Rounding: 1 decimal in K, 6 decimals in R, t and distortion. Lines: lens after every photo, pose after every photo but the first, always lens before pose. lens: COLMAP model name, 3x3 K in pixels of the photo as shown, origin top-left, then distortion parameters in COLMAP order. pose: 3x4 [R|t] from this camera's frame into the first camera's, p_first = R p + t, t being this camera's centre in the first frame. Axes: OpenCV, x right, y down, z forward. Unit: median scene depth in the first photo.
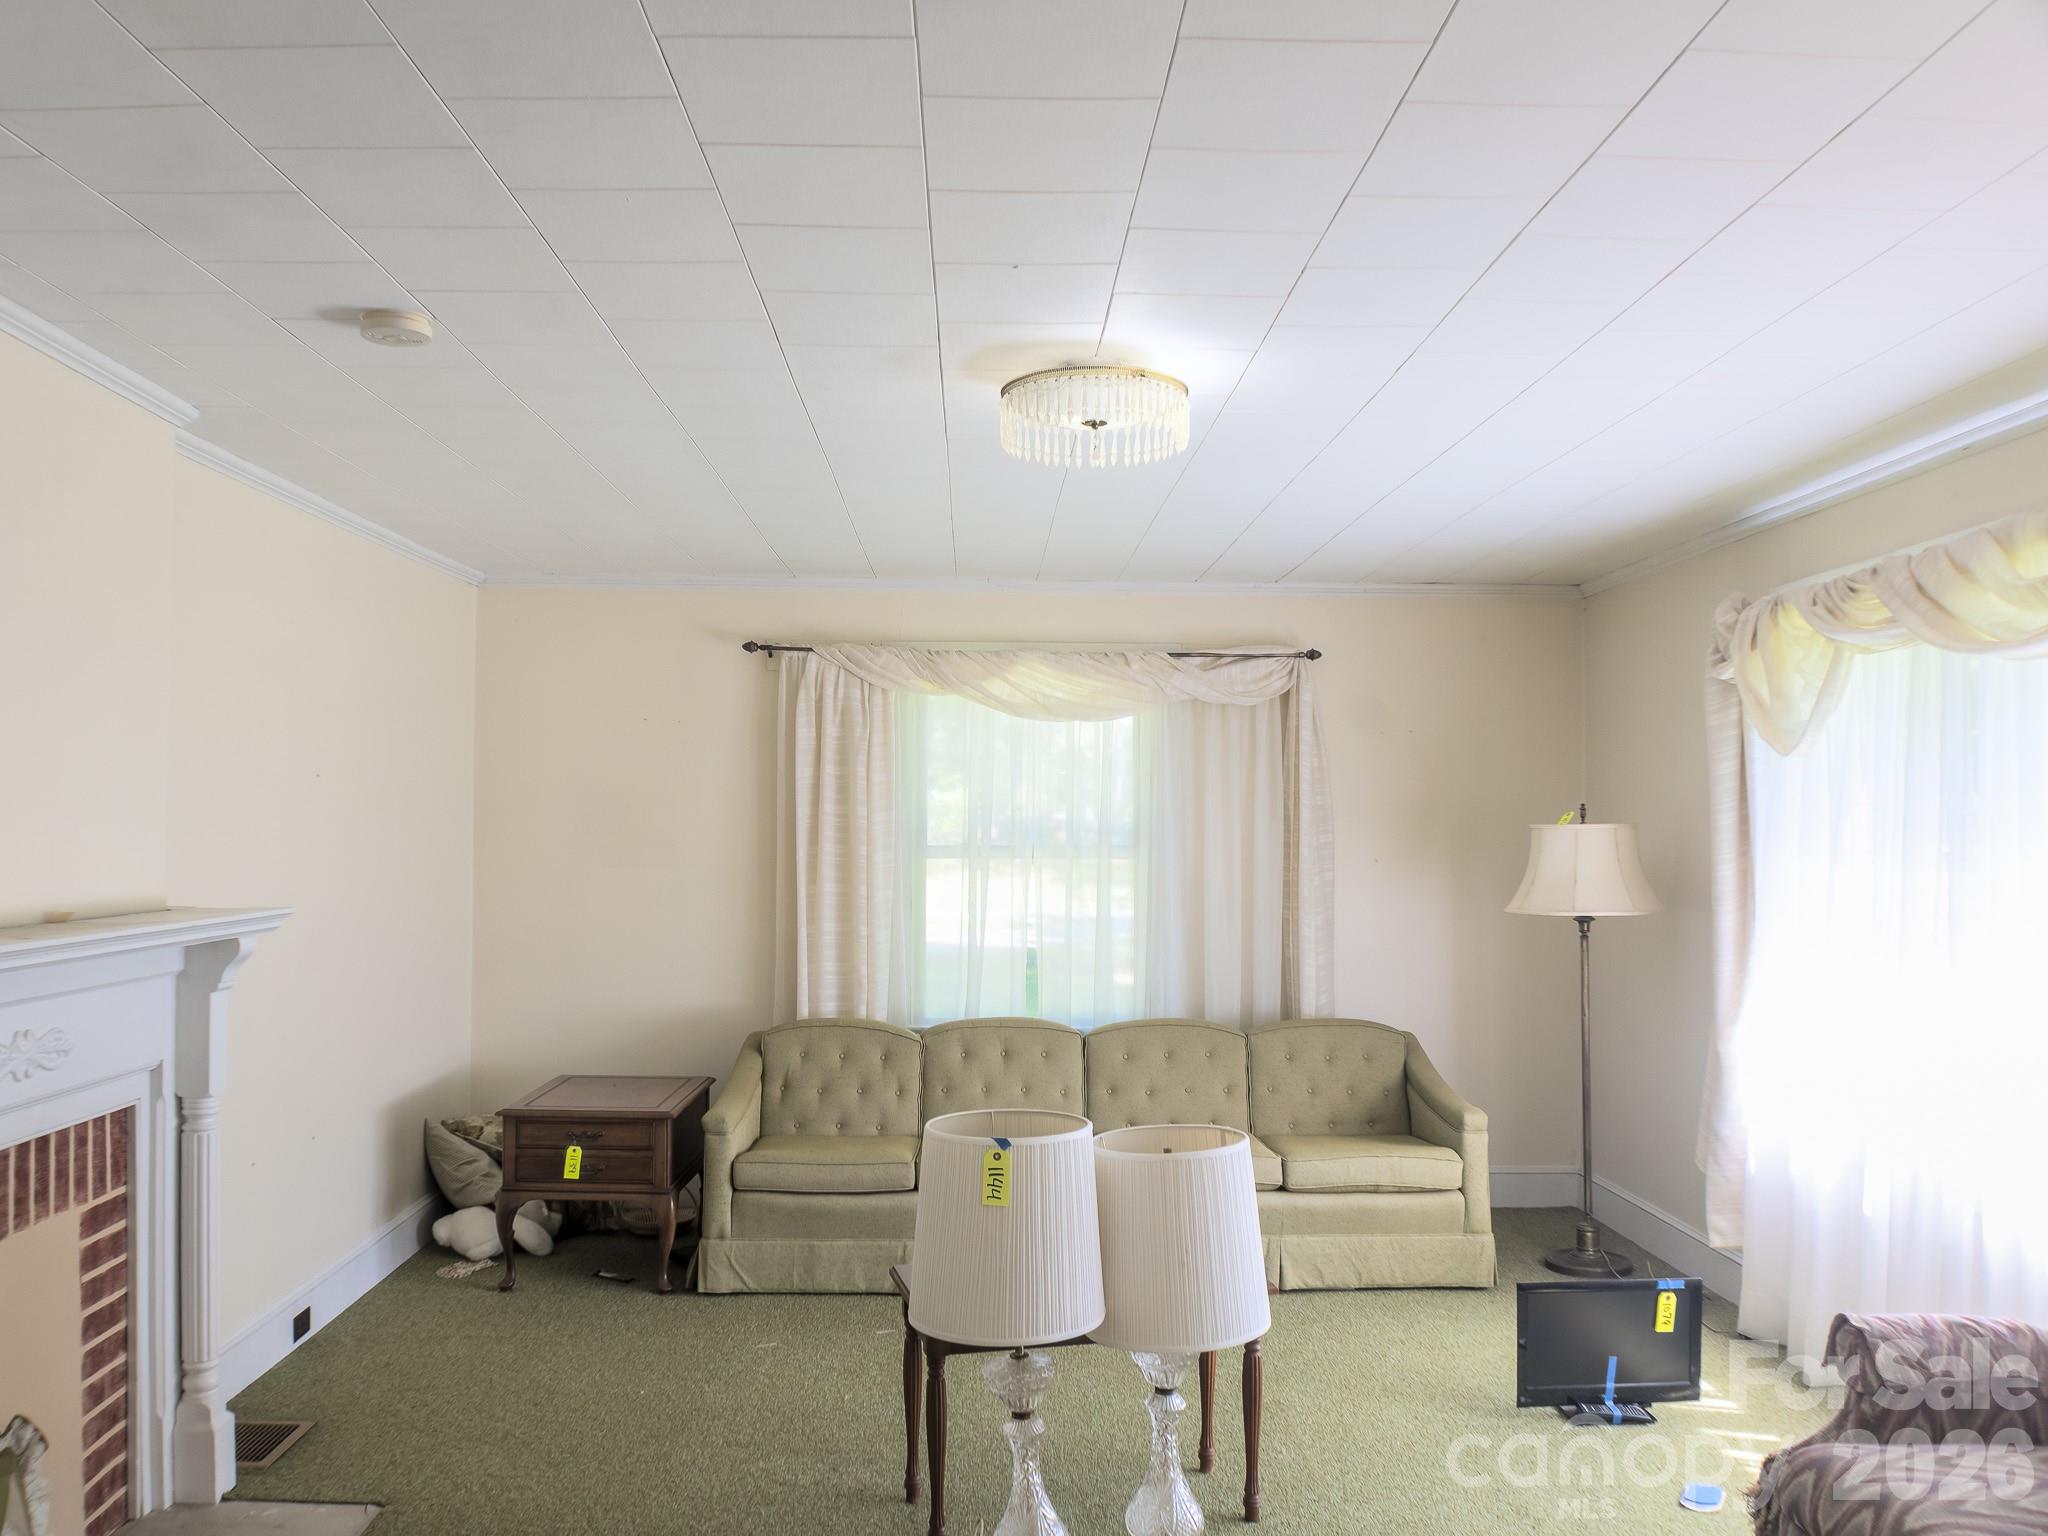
lens RADIAL K [[1624.8, 0, 1010.9], [0, 1624.8, 806.6], [0, 0, 1]] dist [-0.004487, -0.089239]
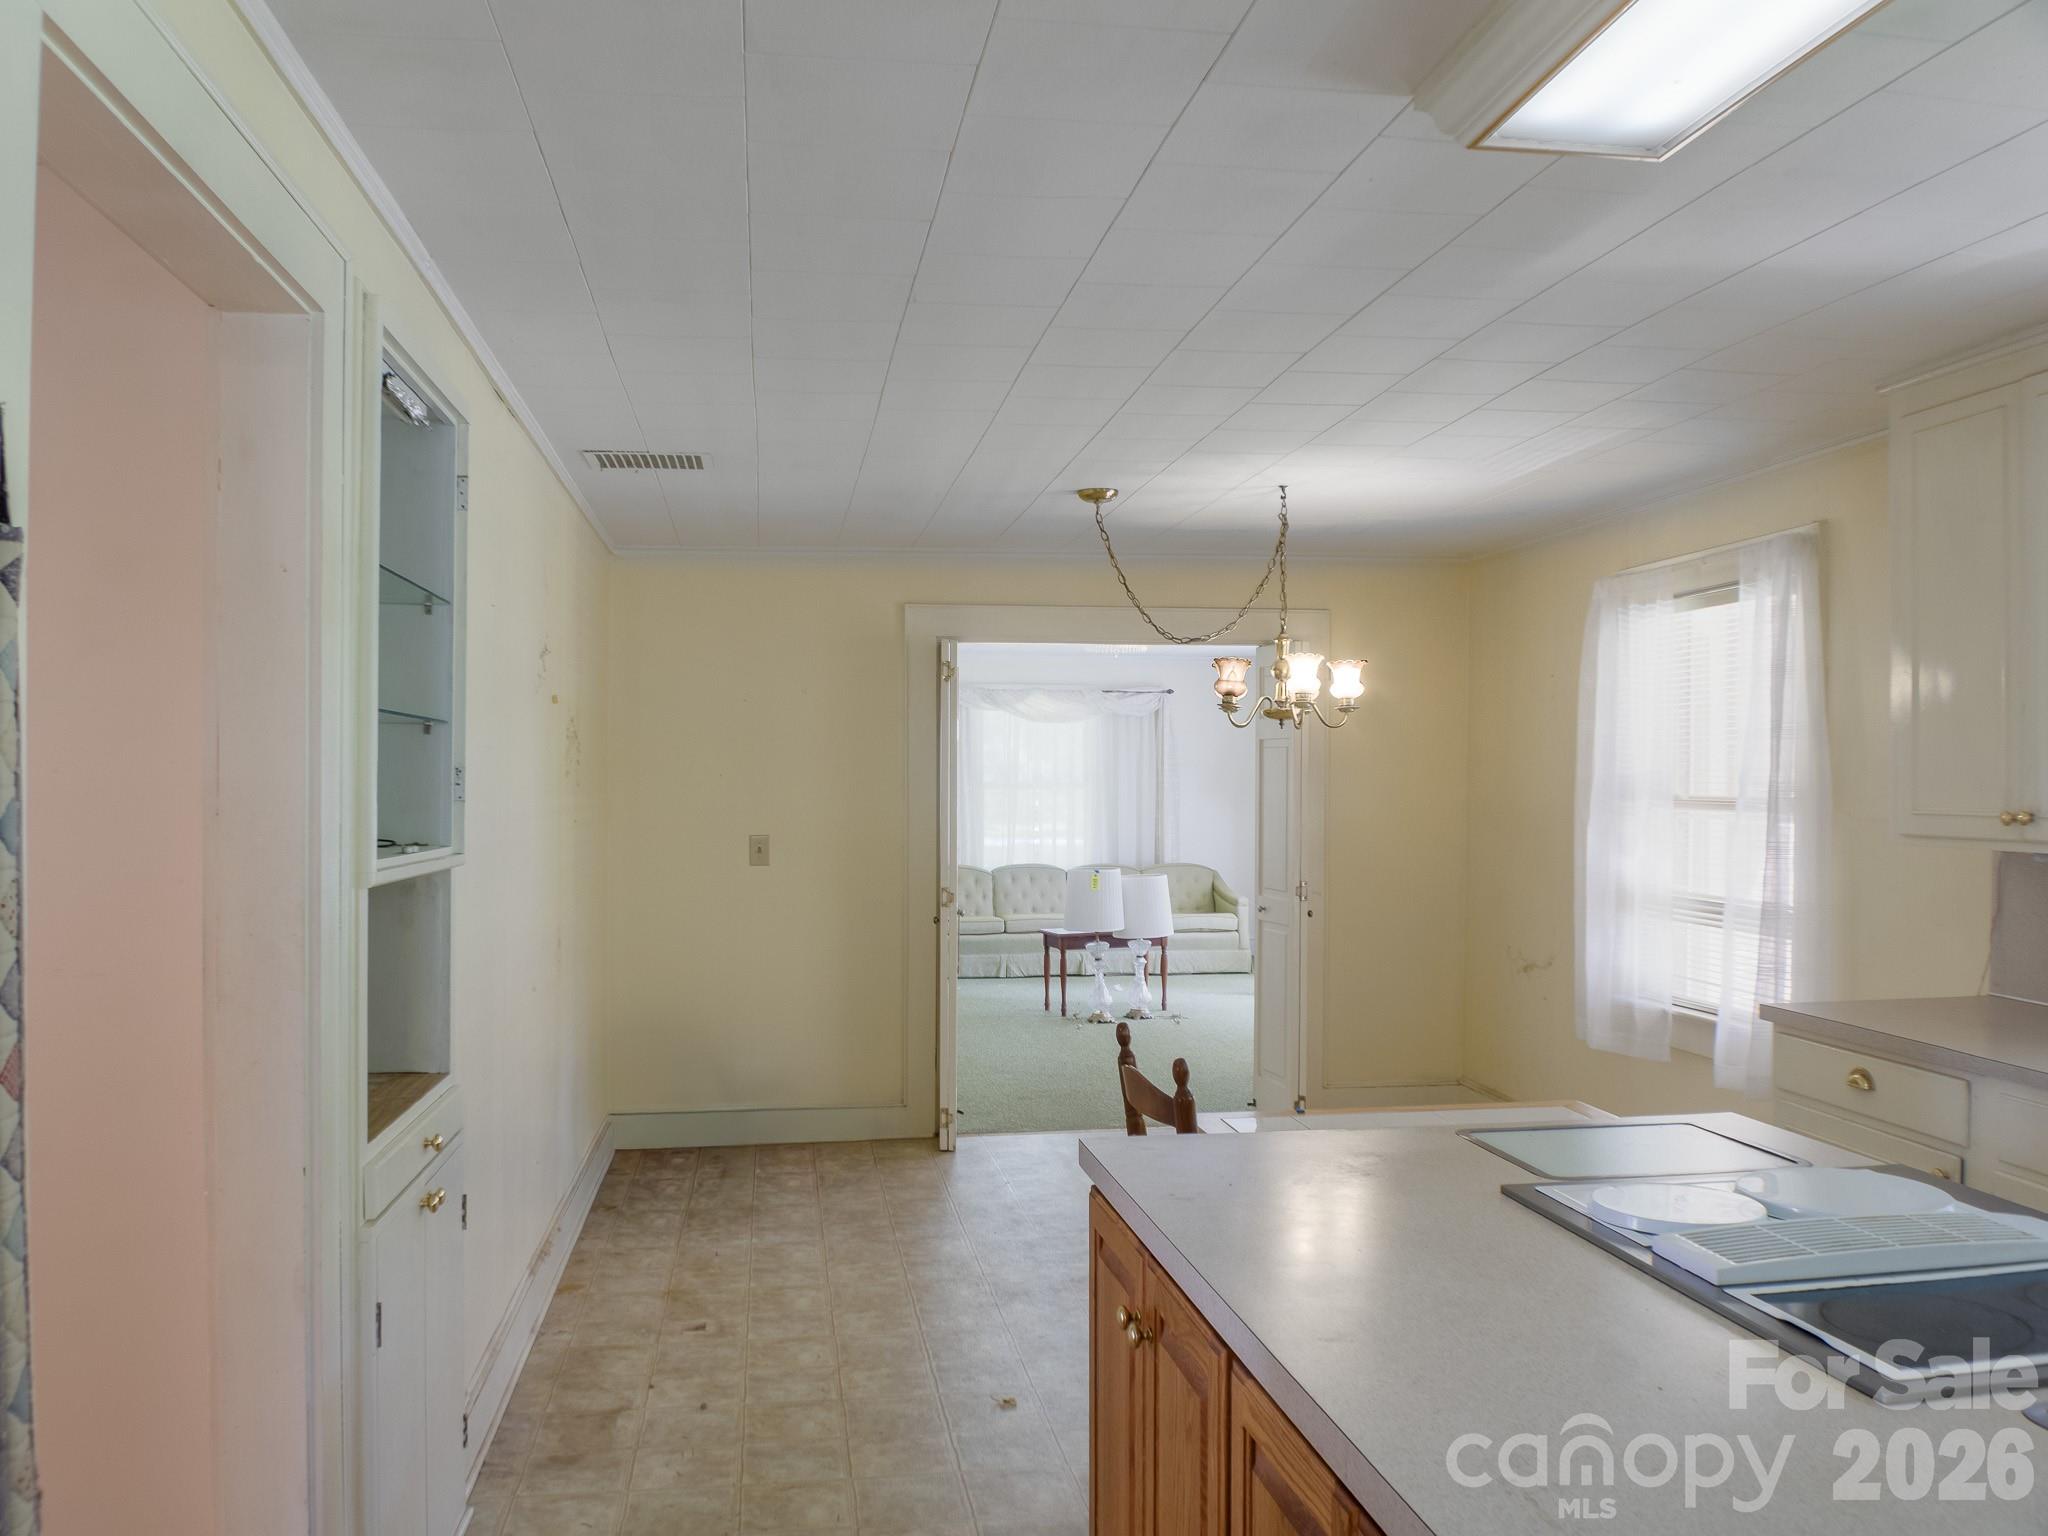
lens RADIAL K [[1624.8, 0, 1010.9], [0, 1624.8, 806.6], [0, 0, 1]] dist [-0.004487, -0.089239]
pose [[0.992311, -0.004369, 0.123692, -0.295514], [0.000994, 0.999626, 0.027330, -0.002900], [-0.123765, -0.026997, 0.991944, -1.128958]]
